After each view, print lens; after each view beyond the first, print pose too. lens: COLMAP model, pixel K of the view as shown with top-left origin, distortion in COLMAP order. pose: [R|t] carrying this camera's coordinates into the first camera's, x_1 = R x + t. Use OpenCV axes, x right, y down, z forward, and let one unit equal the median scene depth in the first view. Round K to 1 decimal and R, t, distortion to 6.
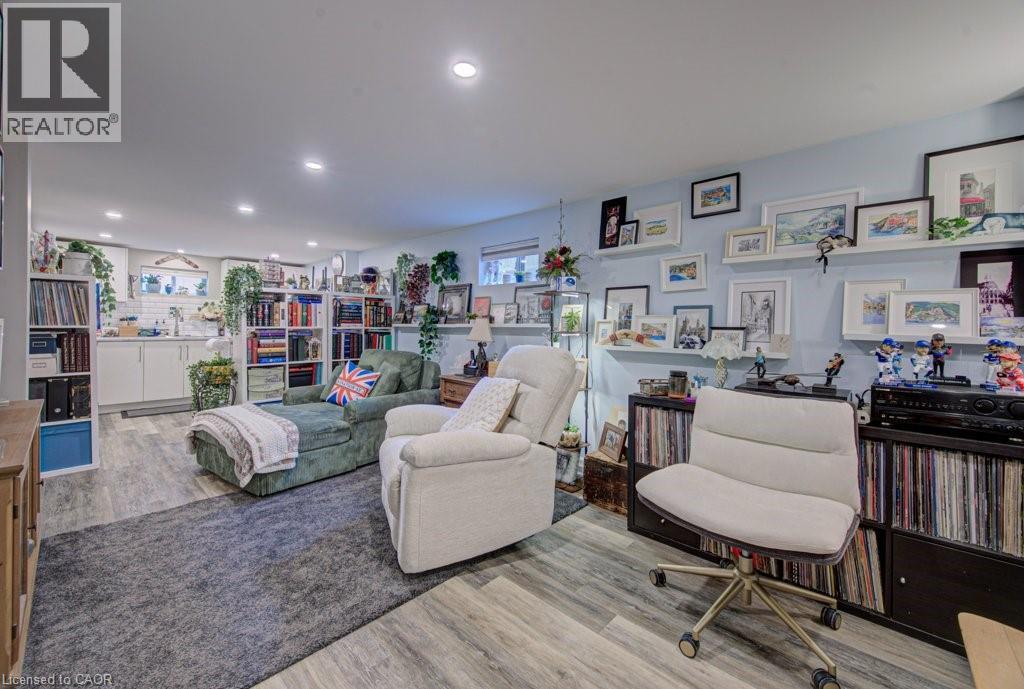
lens RADIAL K [[413.3, 0, 518.2], [0, 413.3, 326.5], [0, 0, 1]] dist [-0.001979, -0.000696]
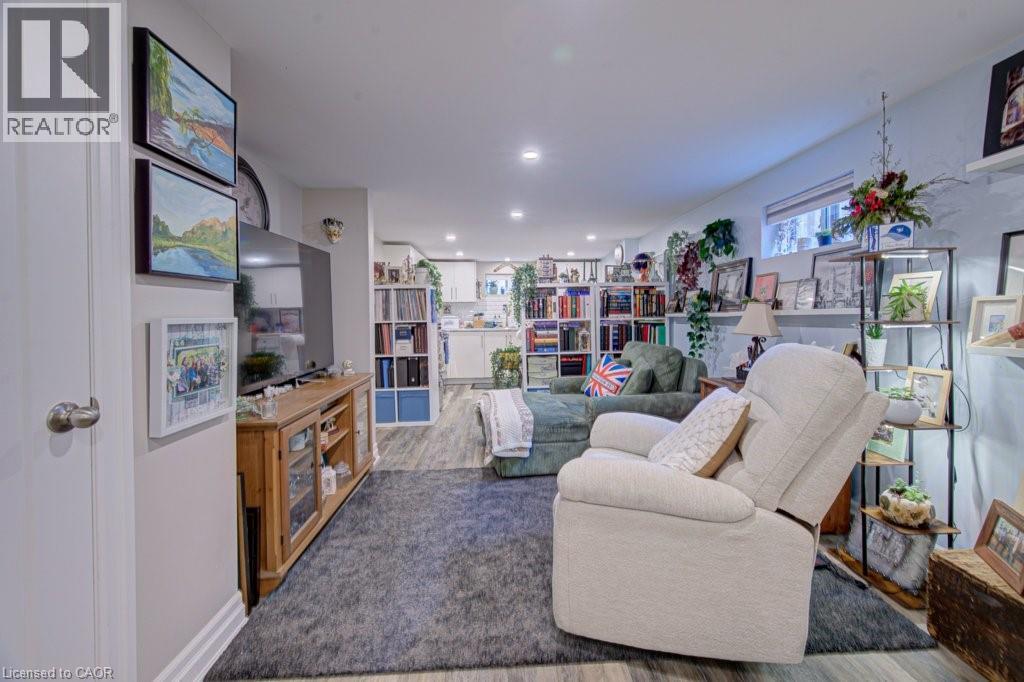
lens RADIAL K [[413.3, 0, 518.9], [0, 413.3, 322.5], [0, 0, 1]] dist [-0.000671, -0.000070]
pose [[0.715852, -0.008805, -0.698197, 0.139105], [0.018710, 0.999803, 0.006575, 0.001434], [0.698001, -0.017770, 0.715876, 0.224387]]
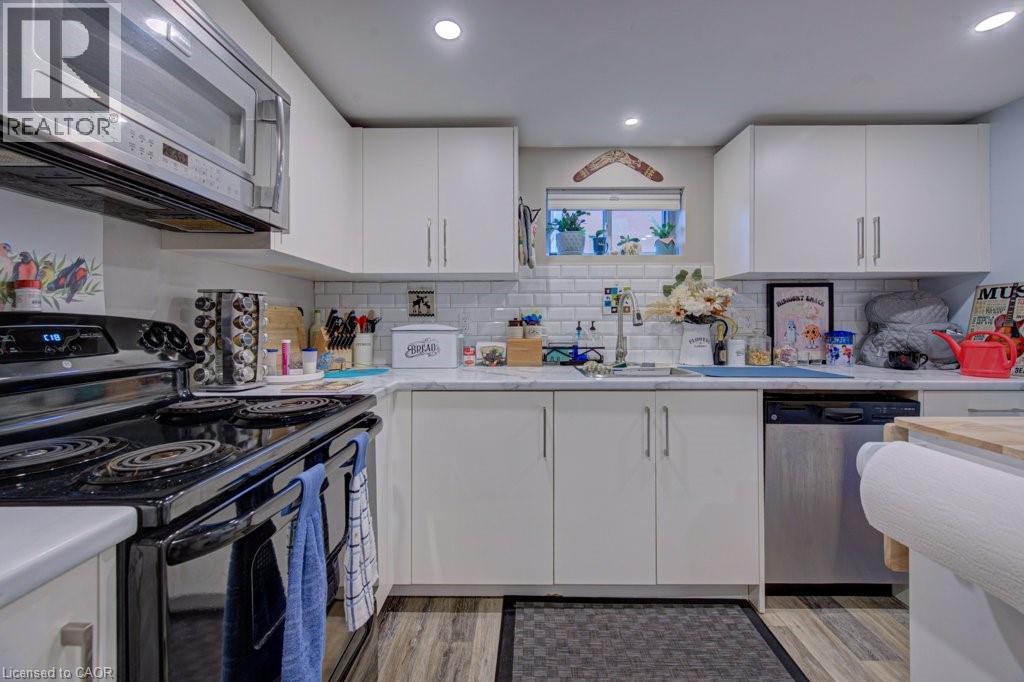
lens RADIAL K [[413.3, 0, 512.4], [0, 413.3, 320.3], [0, 0, 1]] dist [-0.000671, -0.000070]
pose [[0.666837, -0.009916, -0.745137, -1.117064], [0.009588, 0.999943, -0.004727, -0.028770], [0.745142, -0.003992, 0.666894, 1.235068]]
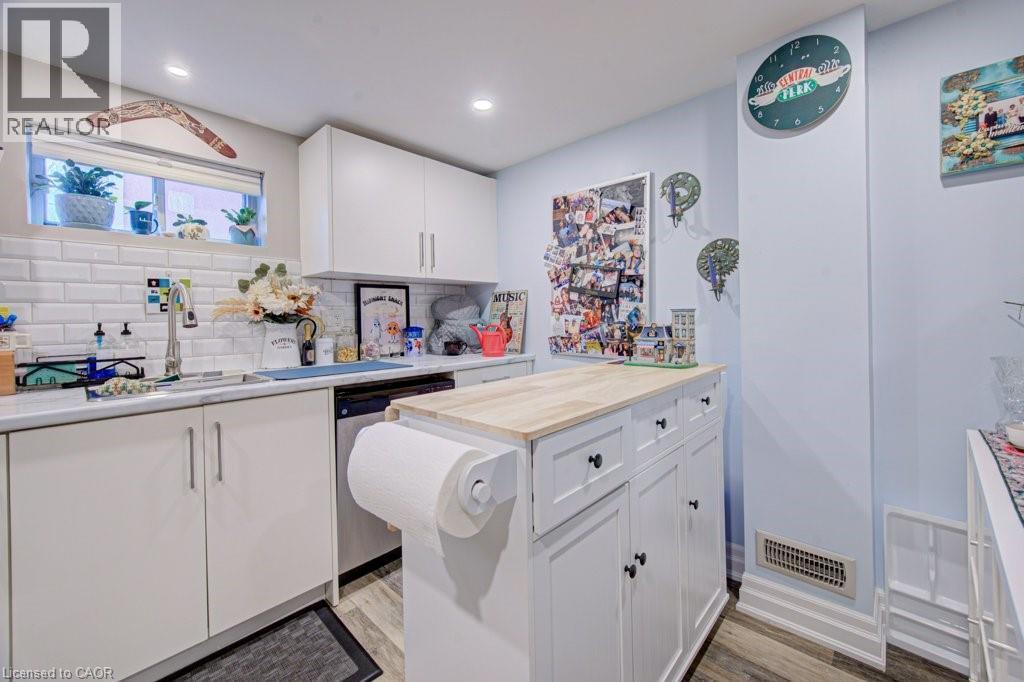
lens RADIAL K [[413.3, 0, 525.1], [0, 413.3, 319.8], [0, 0, 1]] dist [-0.000671, -0.000070]
pose [[0.999712, -0.023570, 0.004444, -1.053104], [0.023515, 0.999652, 0.011961, -0.027273], [-0.004724, -0.011853, 0.999919, 1.284722]]
